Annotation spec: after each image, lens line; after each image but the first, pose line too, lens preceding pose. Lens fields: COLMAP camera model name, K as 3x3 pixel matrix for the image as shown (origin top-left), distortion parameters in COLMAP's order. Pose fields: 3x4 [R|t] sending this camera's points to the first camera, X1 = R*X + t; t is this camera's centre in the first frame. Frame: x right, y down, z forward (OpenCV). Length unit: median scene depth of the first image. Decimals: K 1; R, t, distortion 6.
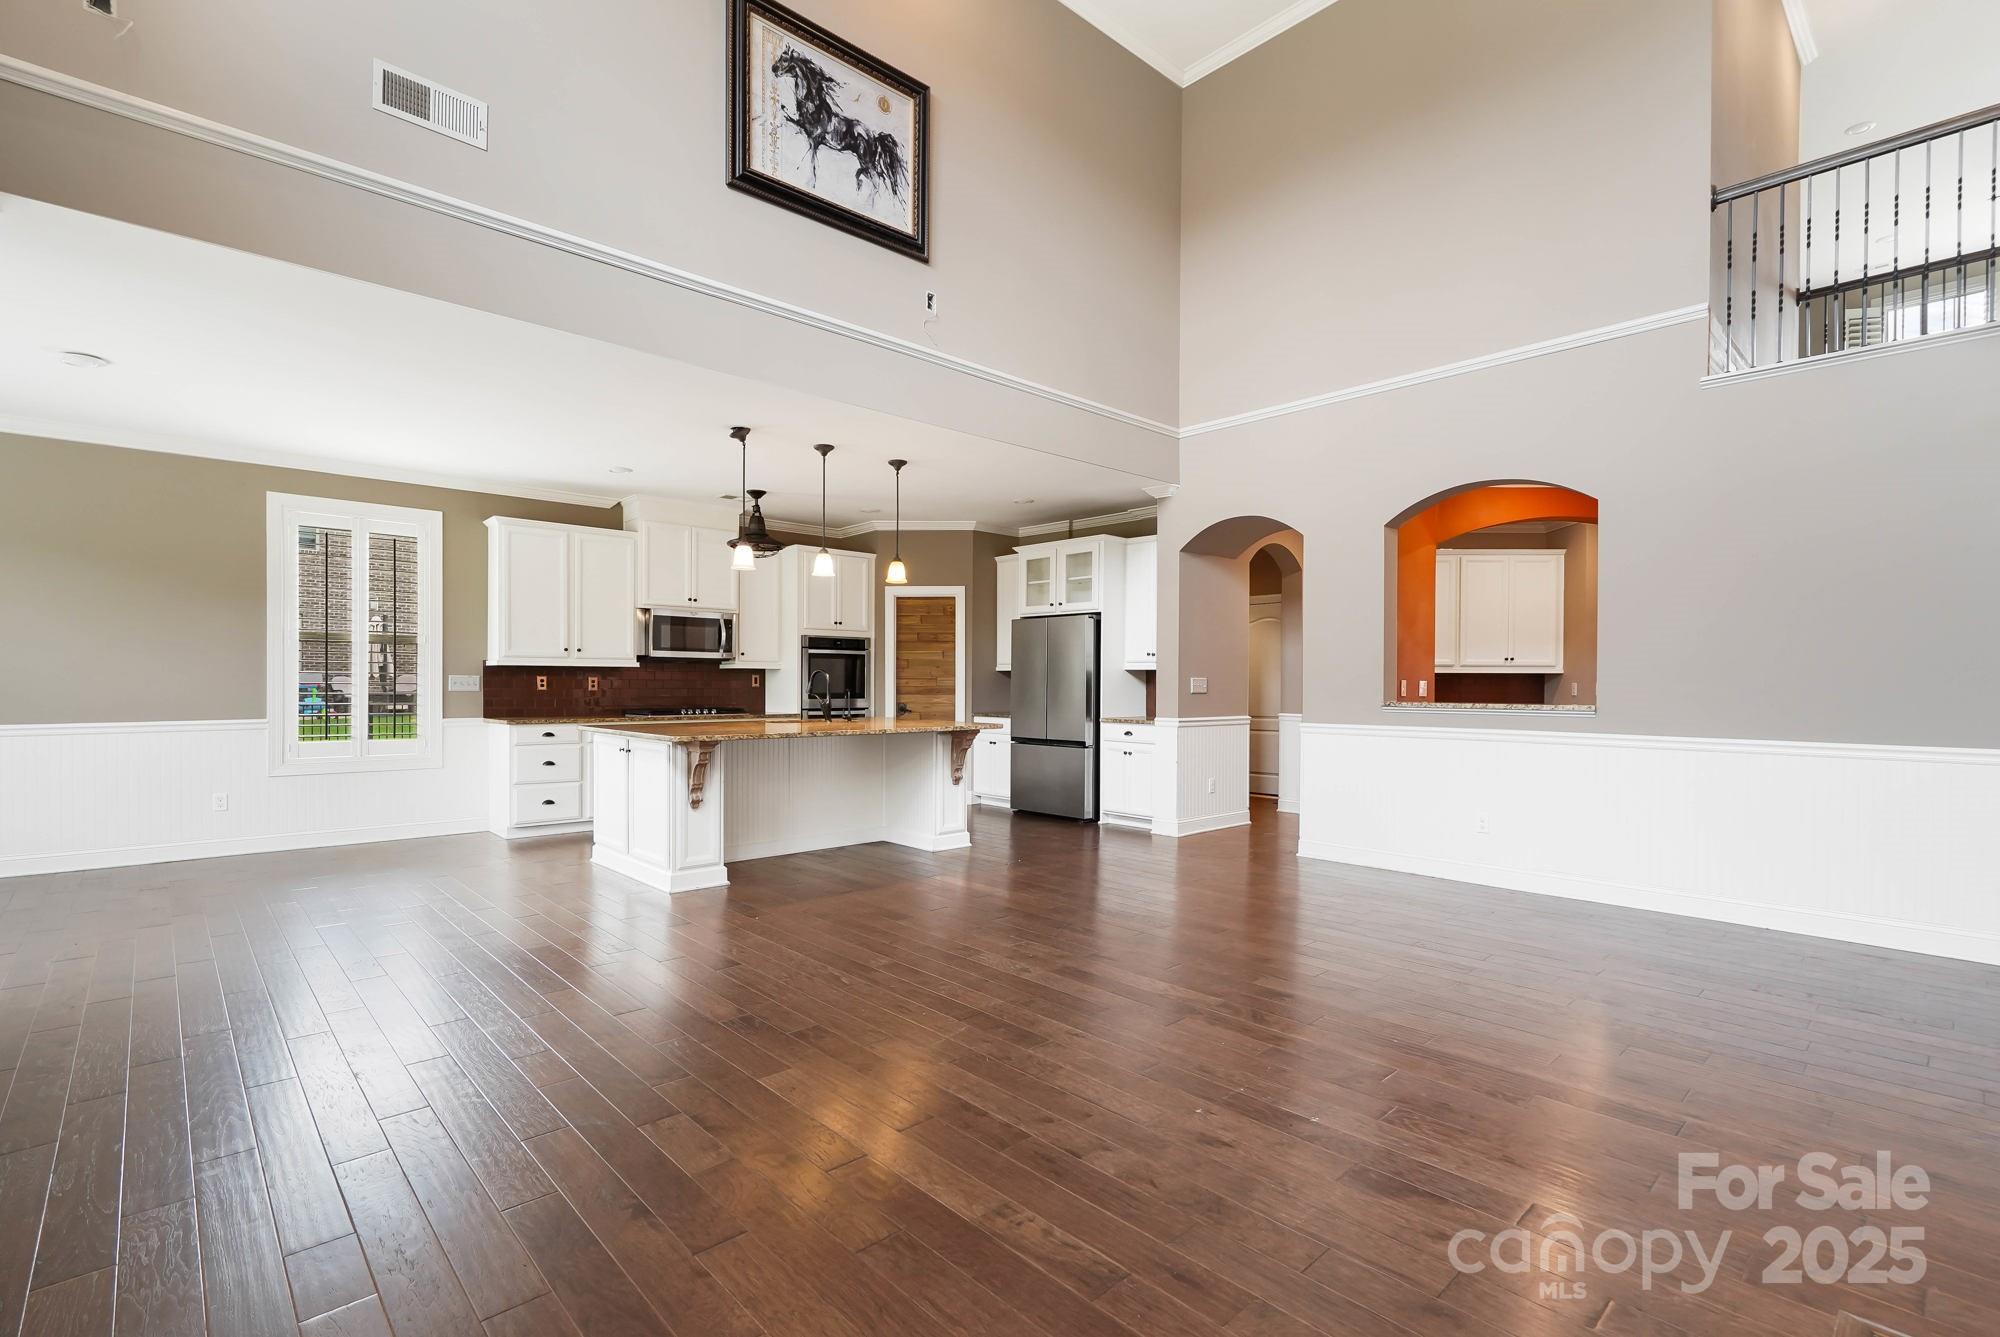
lens RADIAL K [[921.6, 0, 1003.4], [0, 921.6, 682.8], [0, 0, 1]] dist [-0.002996, 0.000587]
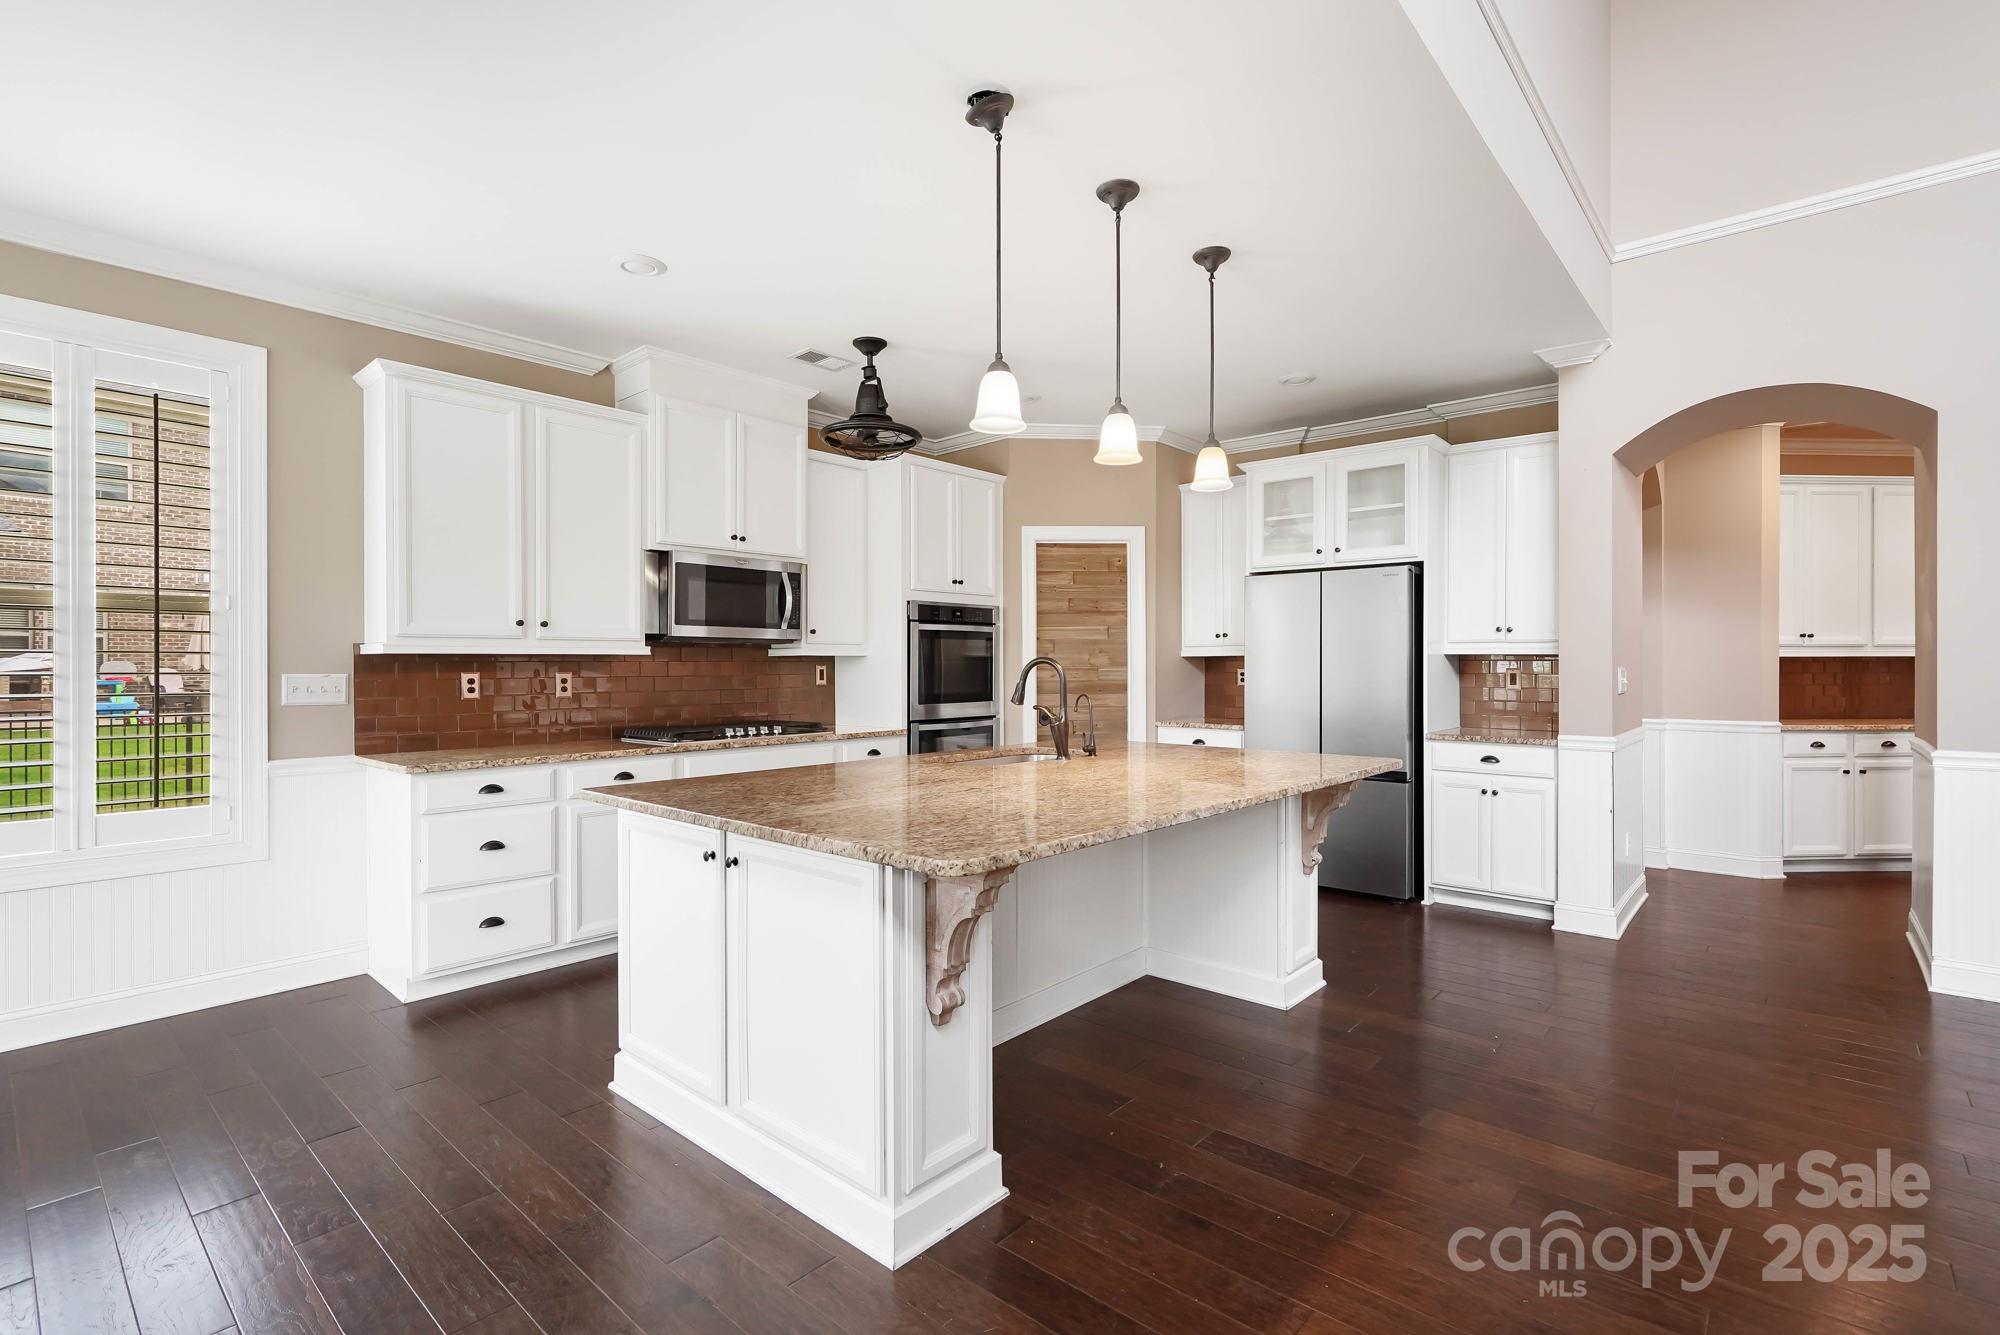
lens RADIAL K [[921.6, 0, 1005.5], [0, 921.6, 660.6], [0, 0, 1]] dist [-0.002996, 0.000587]
pose [[0.994794, -0.006731, 0.101682, -0.235526], [0.007221, 0.999964, -0.004452, -0.009475], [-0.101648, 0.005163, 0.994807, 0.416671]]
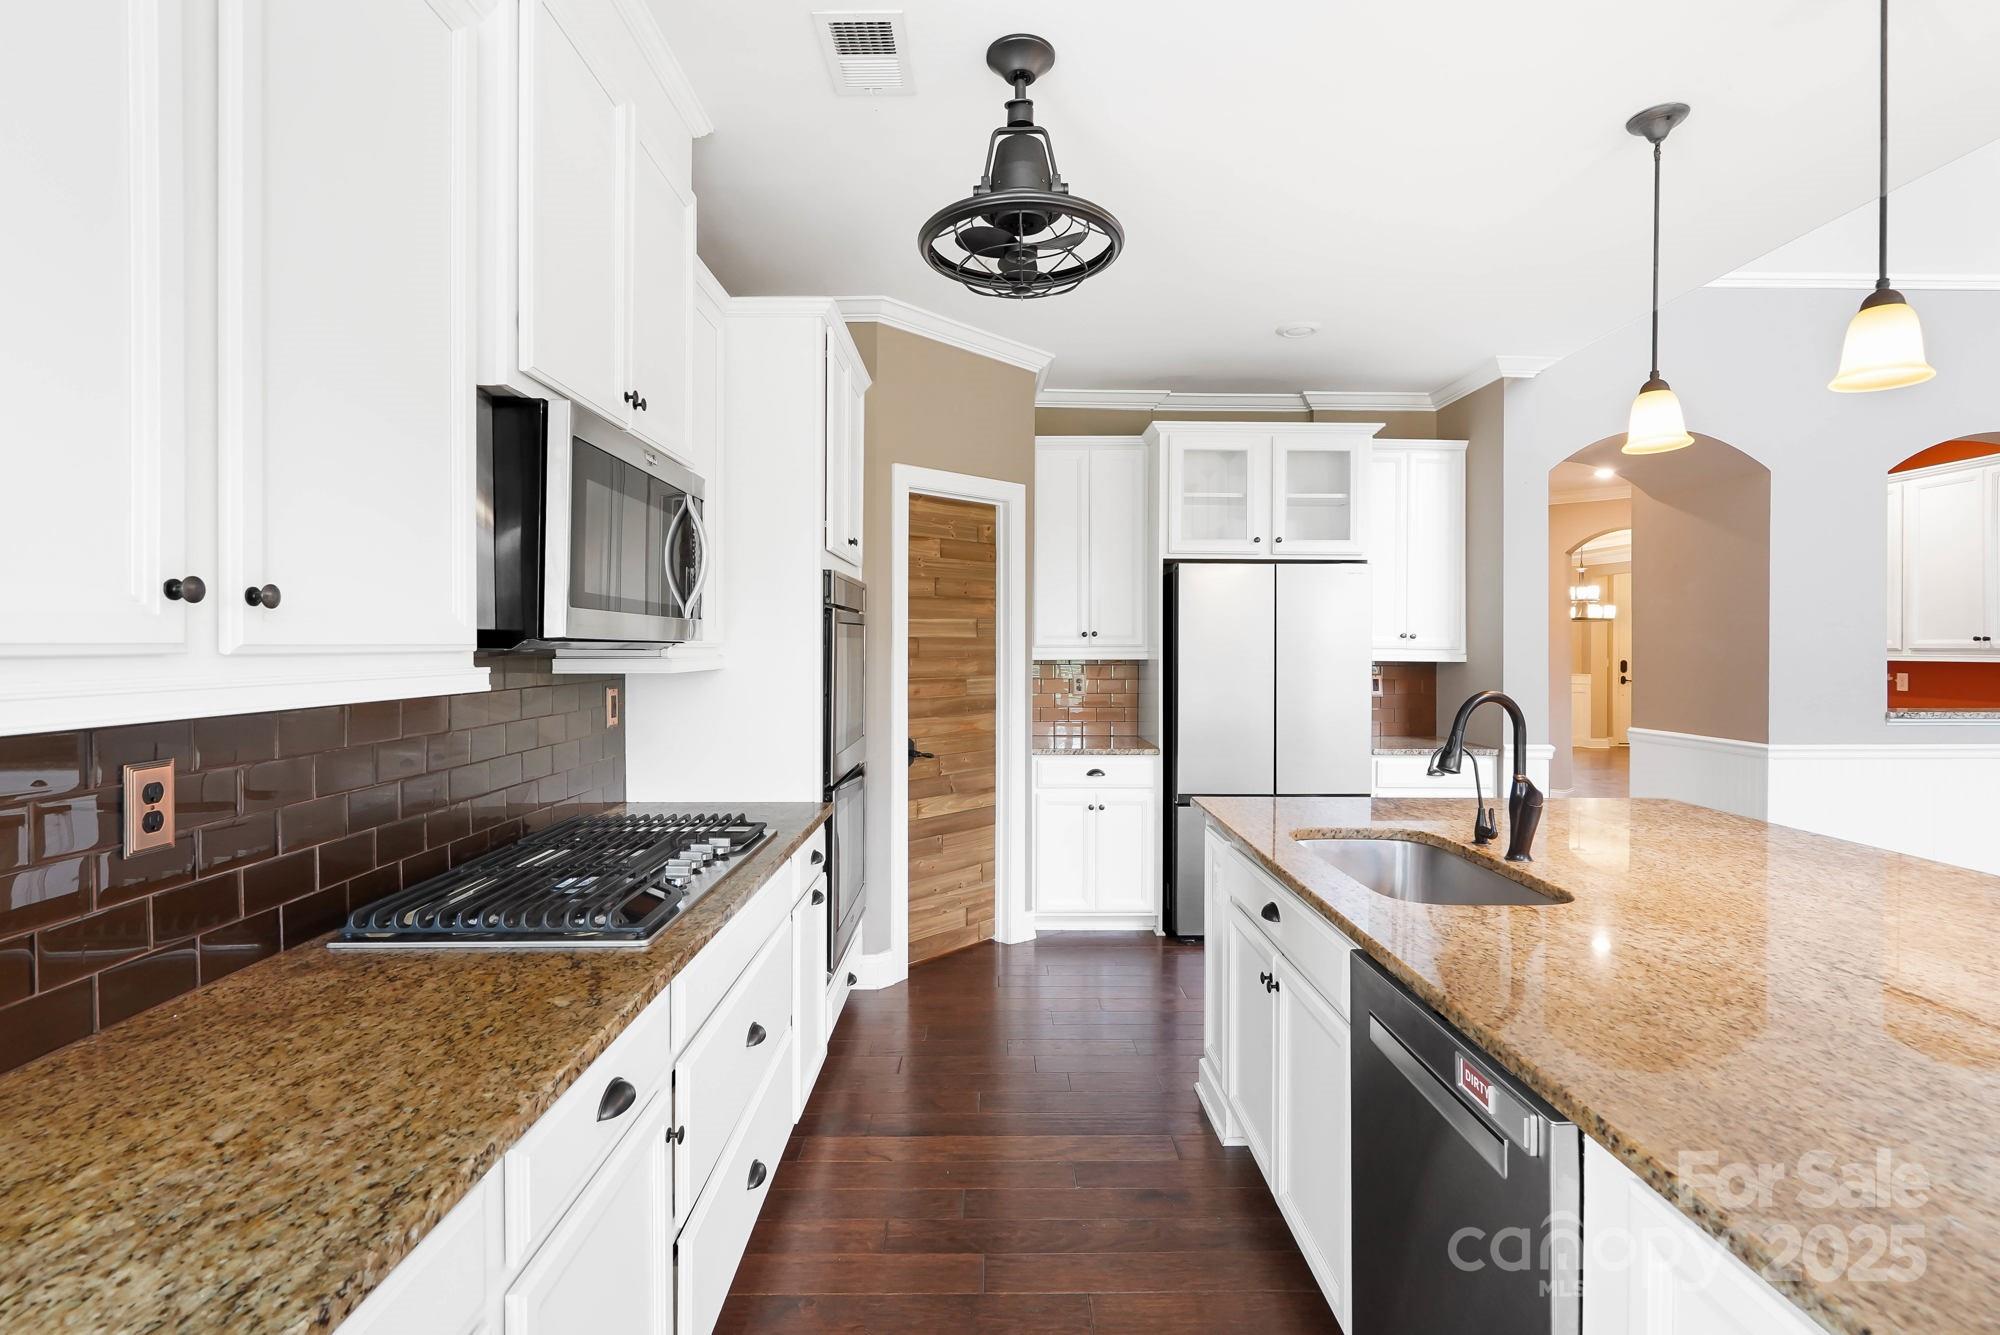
lens RADIAL K [[921.6, 0, 985.4], [0, 921.6, 633.2], [0, 0, 1]] dist [-0.002996, 0.000587]
pose [[0.682476, 0.005467, 0.730888, -0.464934], [0.000891, 0.999965, -0.008313, -0.027924], [-0.730907, 0.006325, 0.682447, 0.789593]]
